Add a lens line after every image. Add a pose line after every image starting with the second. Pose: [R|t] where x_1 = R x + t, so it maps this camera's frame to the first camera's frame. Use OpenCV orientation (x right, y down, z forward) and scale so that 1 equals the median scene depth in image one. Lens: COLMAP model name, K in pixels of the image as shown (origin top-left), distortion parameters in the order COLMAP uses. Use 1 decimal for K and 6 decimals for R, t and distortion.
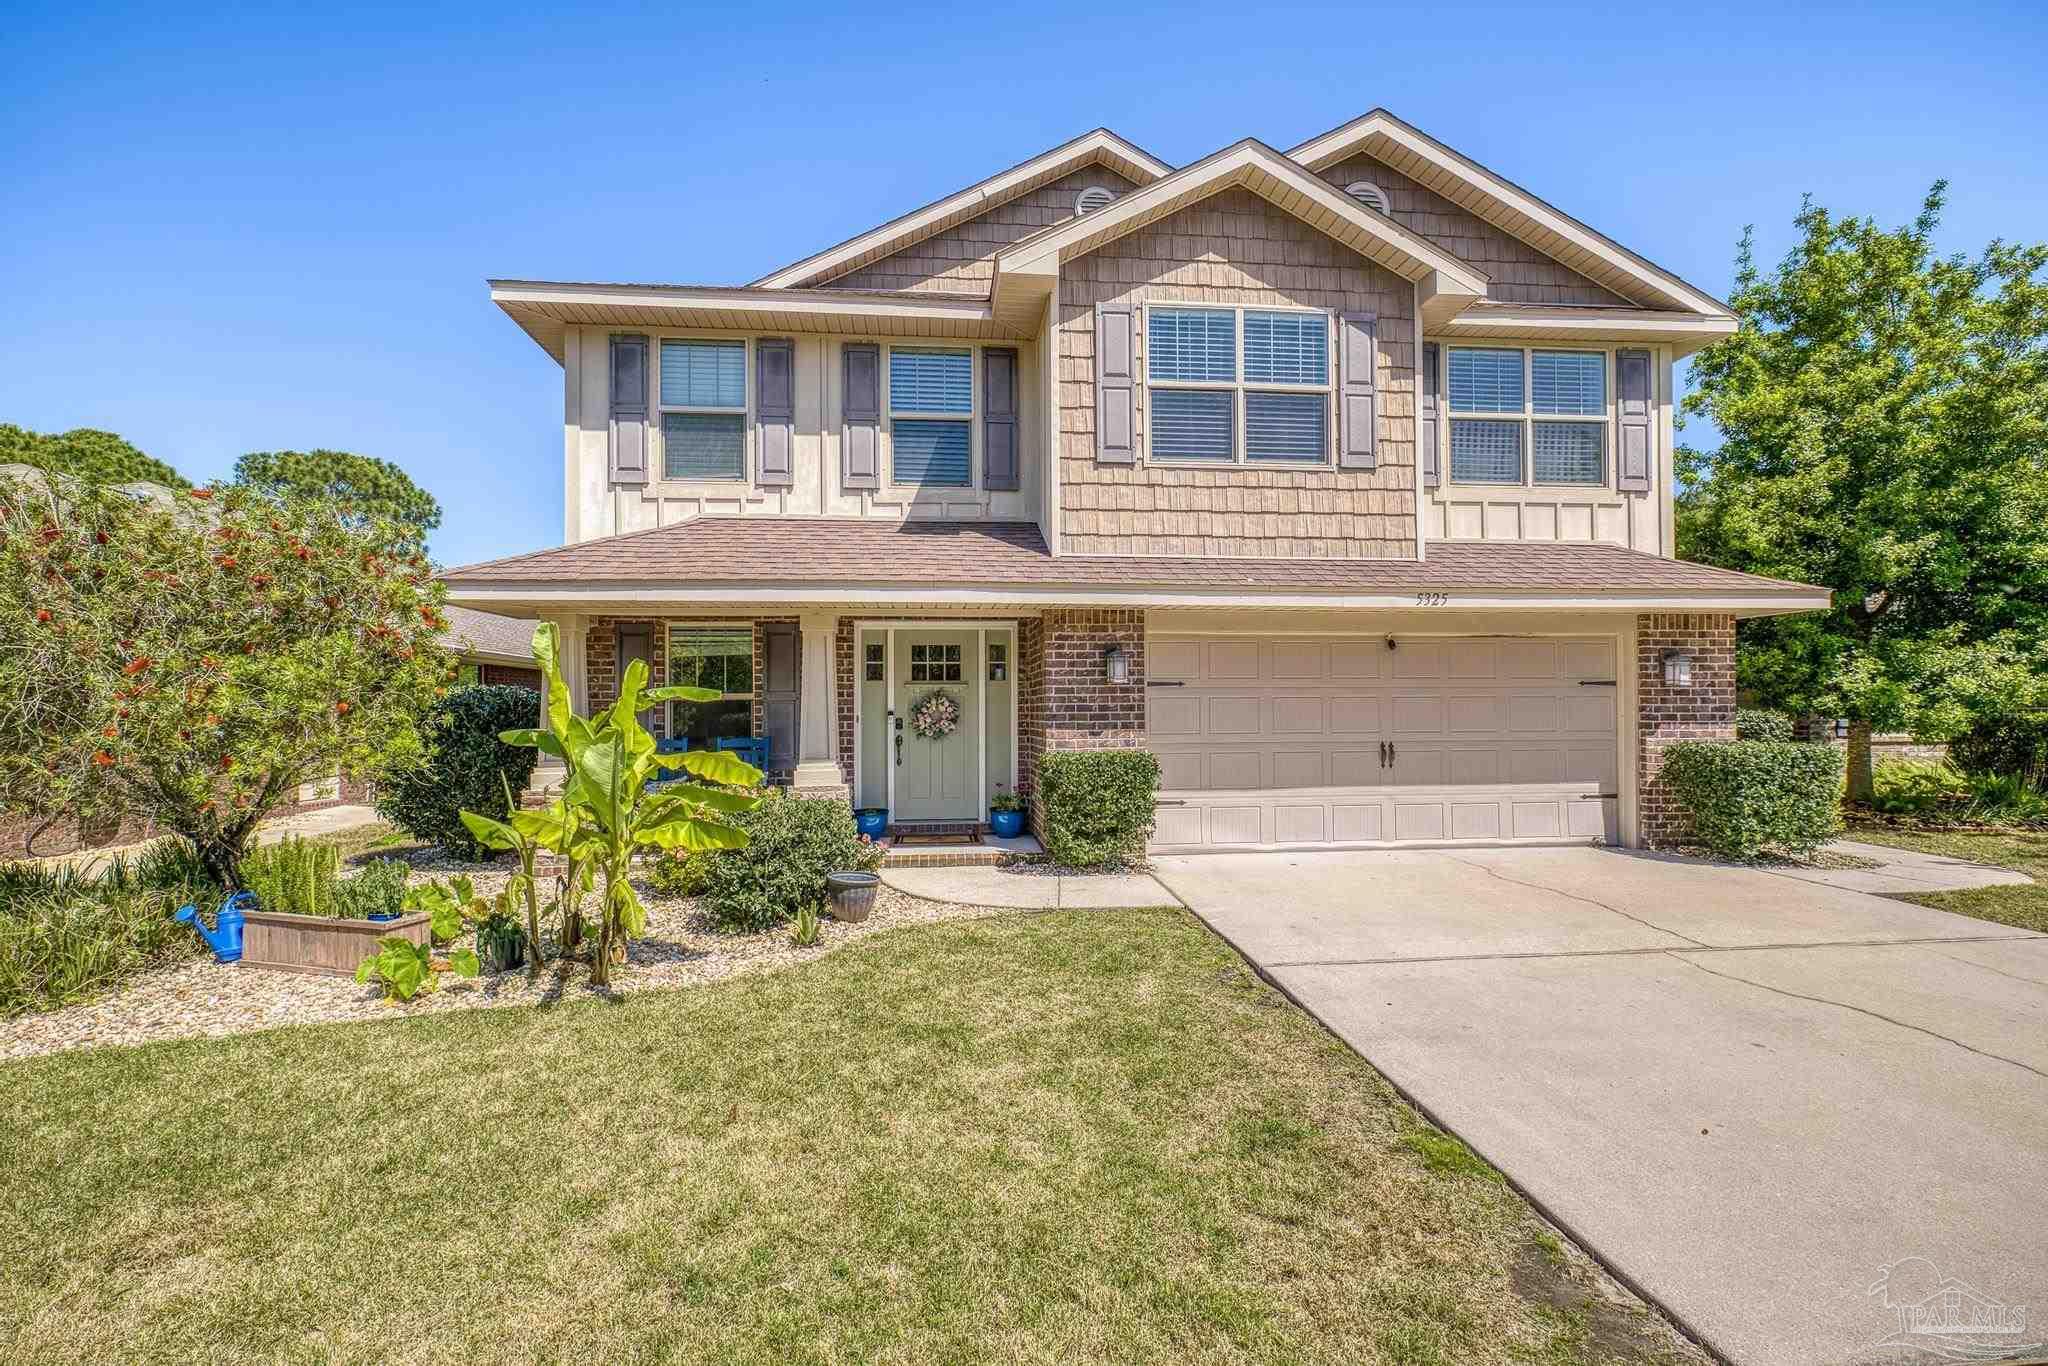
lens RADIAL K [[875.5, 0, 1011.0], [0, 875.5, 695.7], [0, 0, 1]] dist [0.004201, 0.001177]
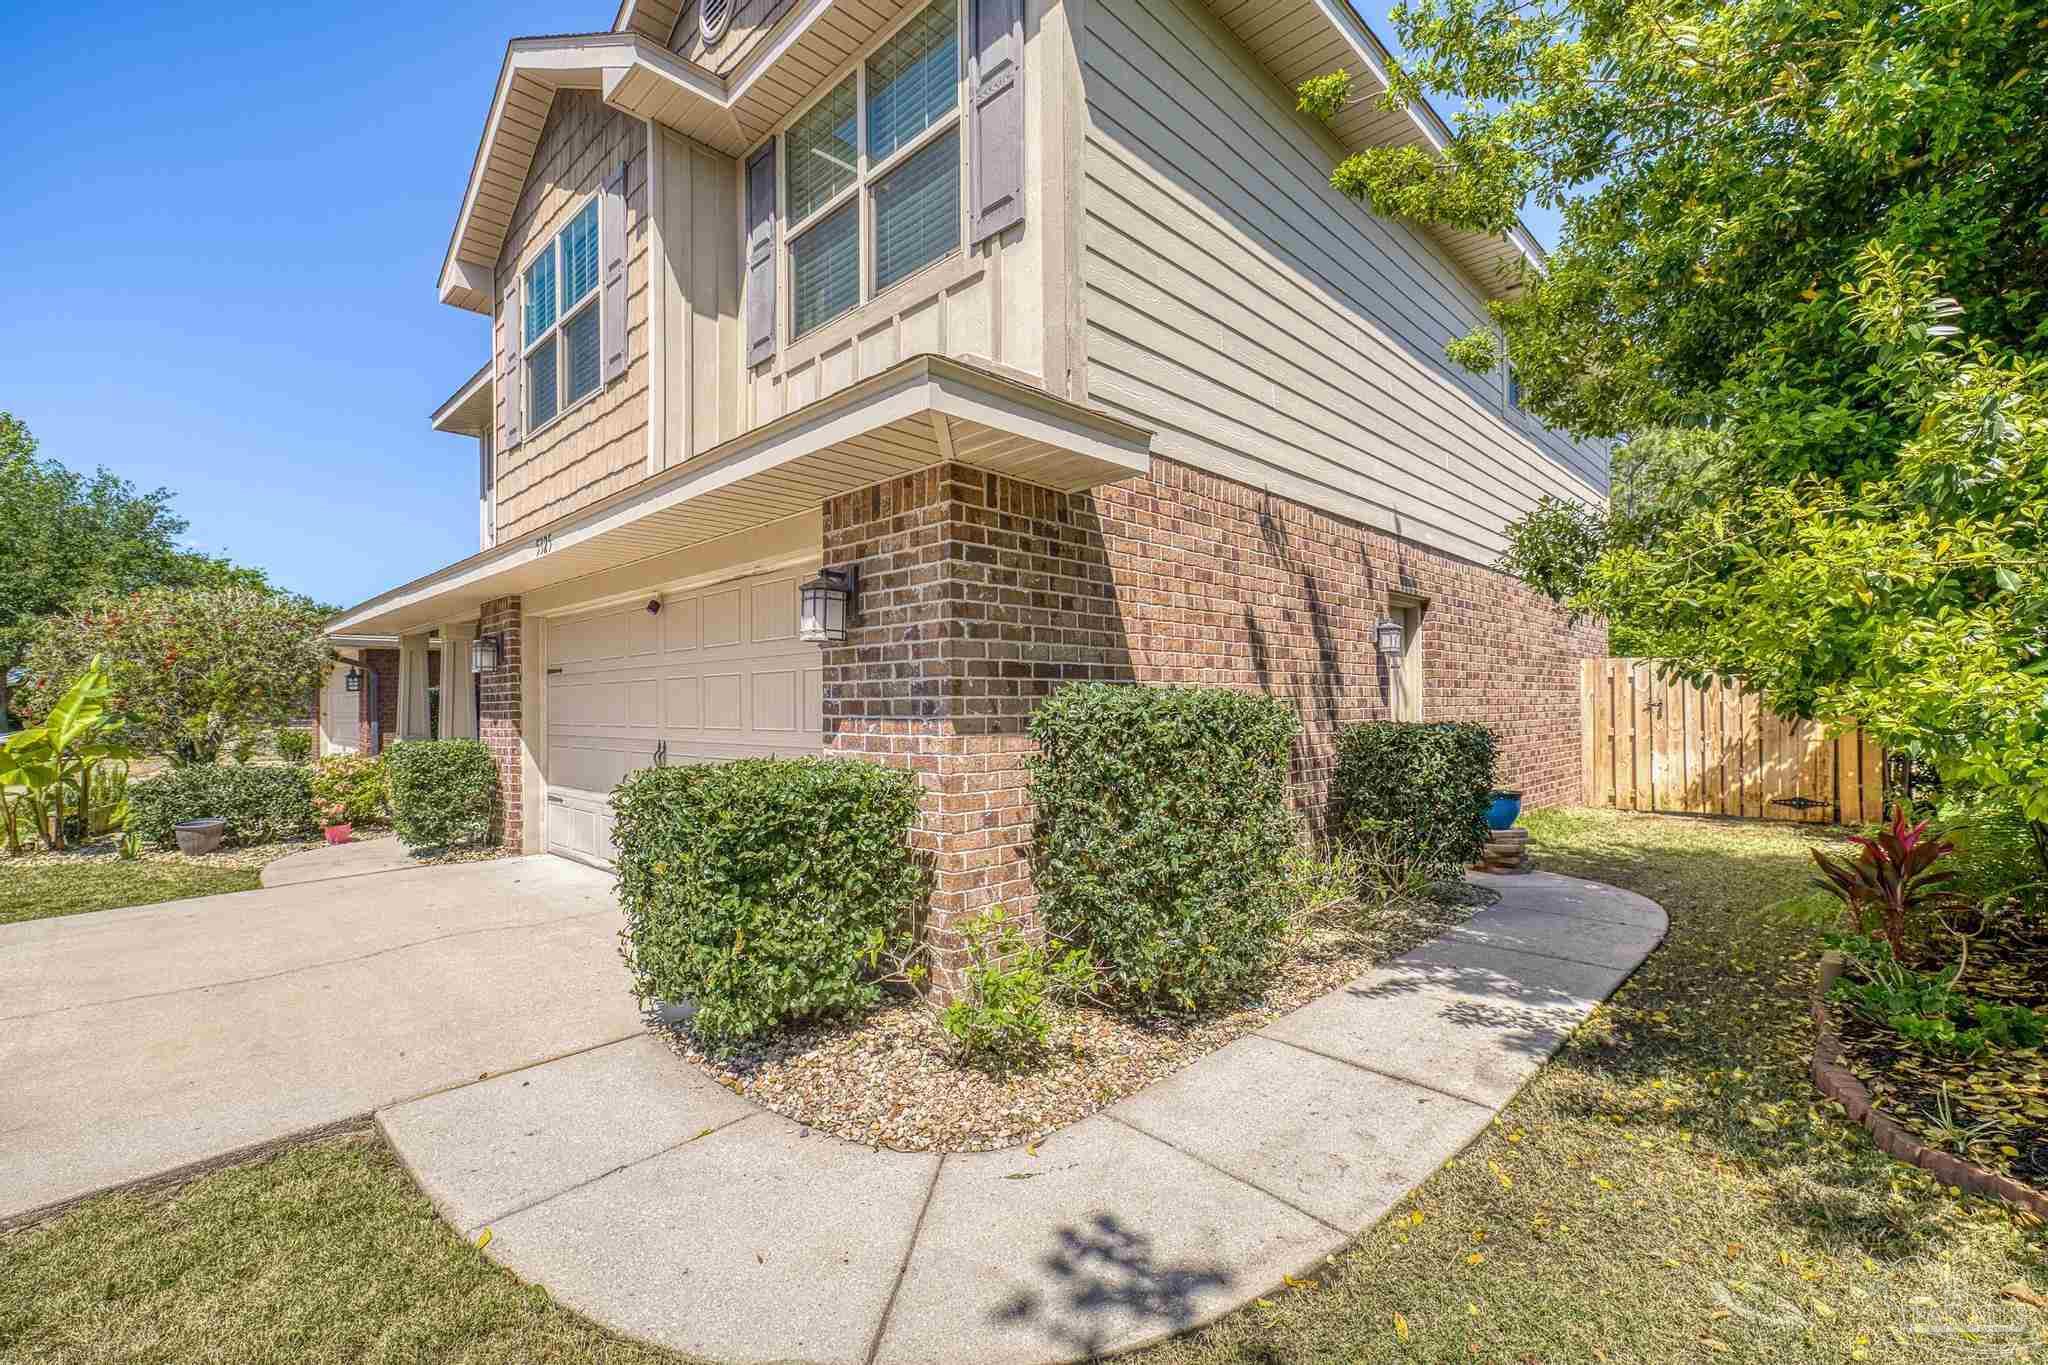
lens RADIAL K [[875.5, 0, 1011.0], [0, 875.5, 699.7], [0, 0, 1]] dist [0.004201, 0.001177]
pose [[0.640062, -0.002935, -0.768317, 1.152360], [0.017192, 0.999797, 0.010502, 0.016431], [0.768131, -0.019931, 0.639983, 0.741409]]
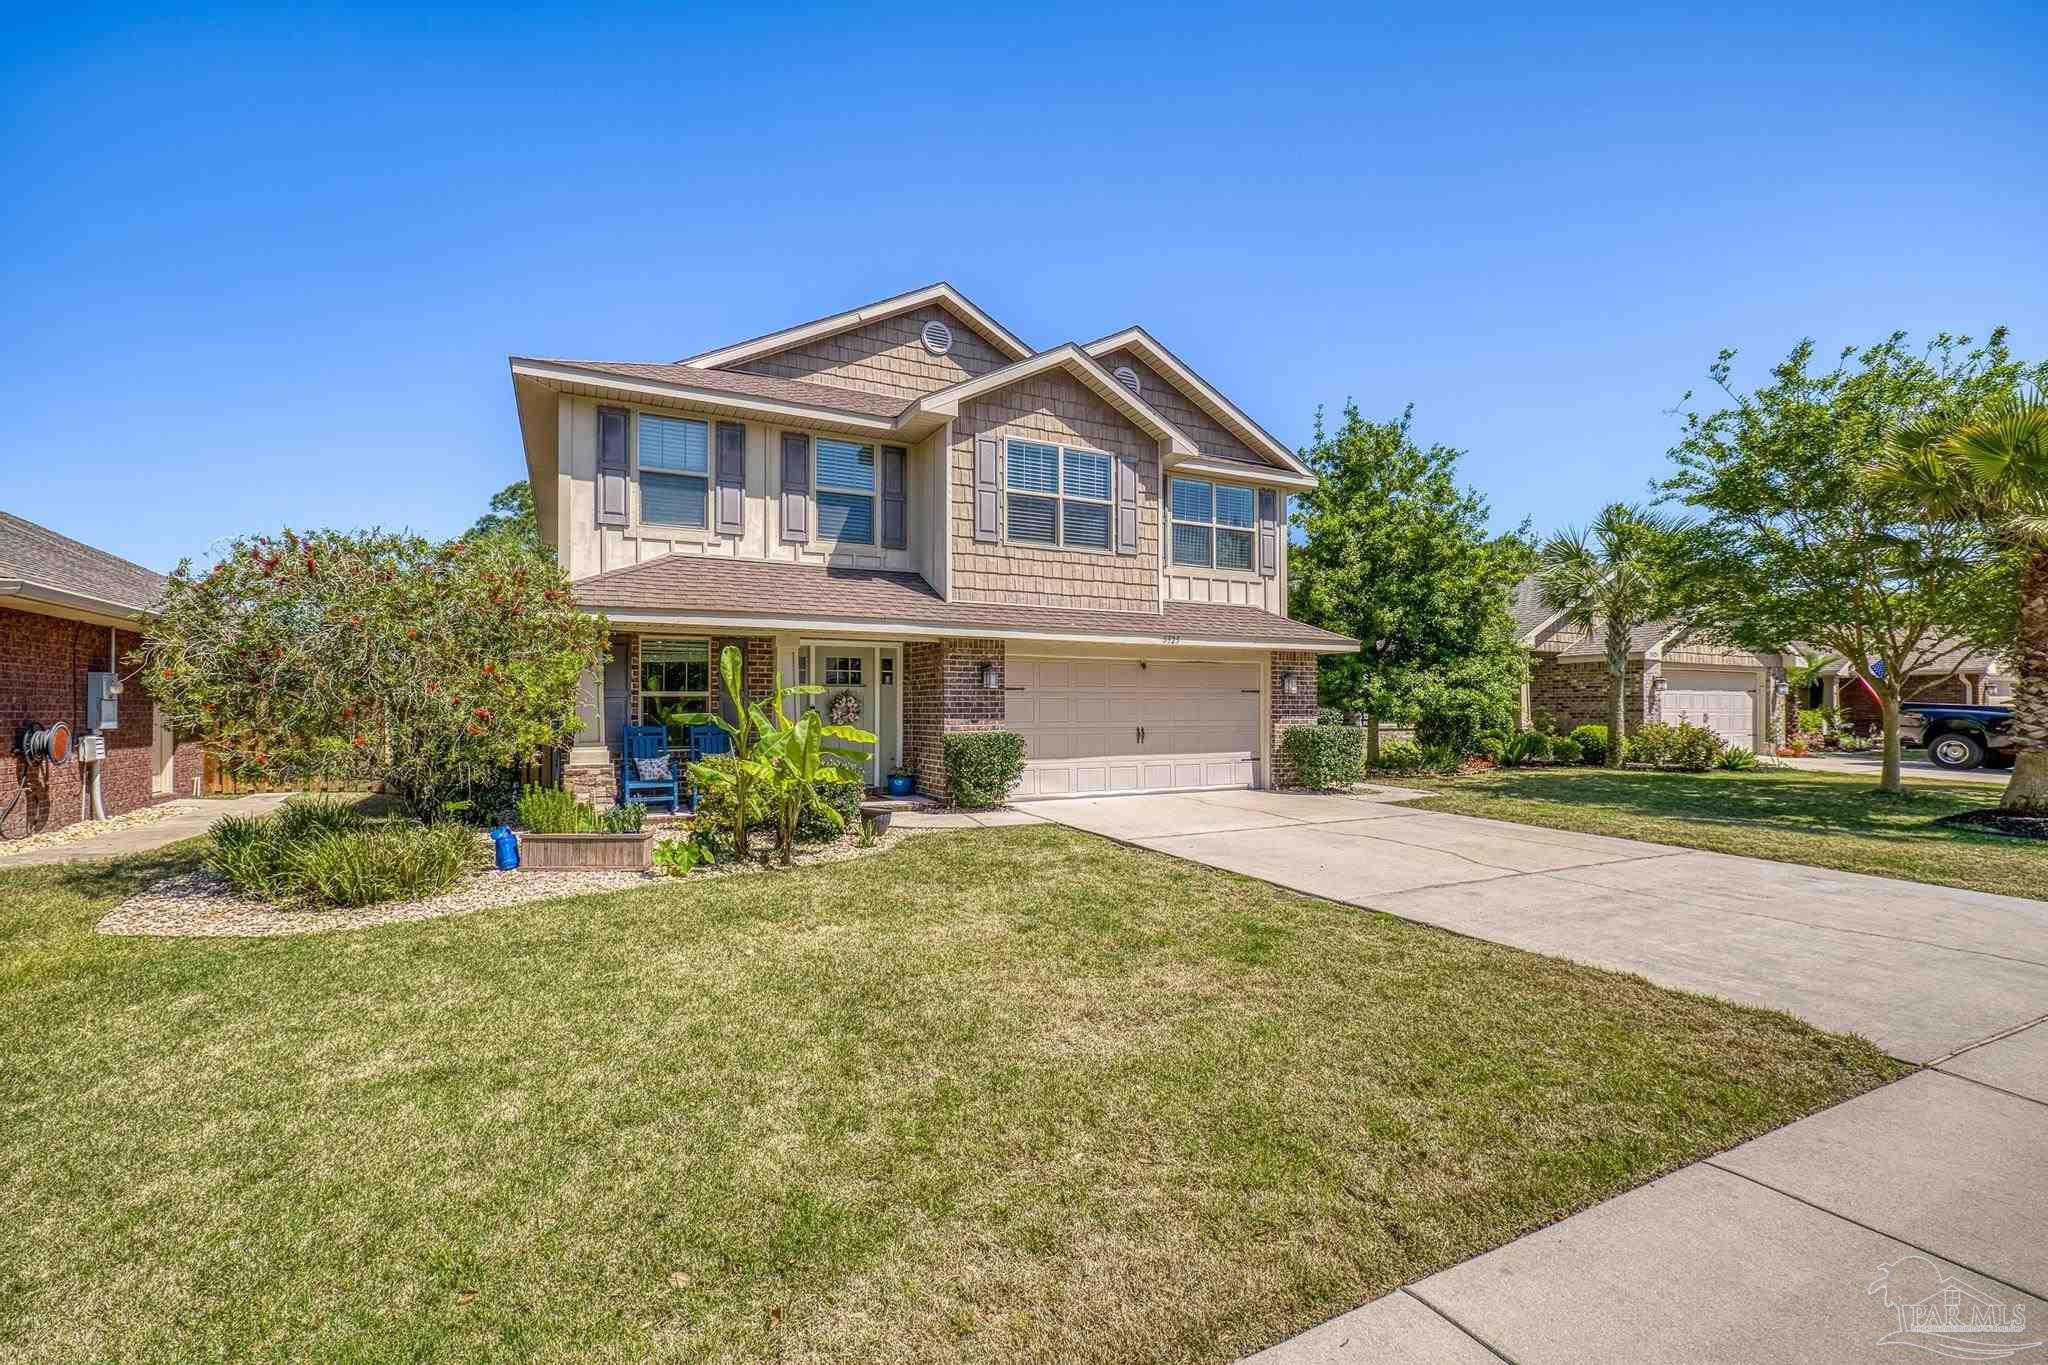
lens RADIAL K [[875.5, 0, 1005.1], [0, 875.5, 690.1], [0, 0, 1]] dist [0.004201, 0.001177]
pose [[0.933912, 0.011840, 0.357306, -0.360128], [-0.009340, 0.999918, -0.008720, 0.002007], [-0.357380, 0.004806, 0.933947, -0.386248]]
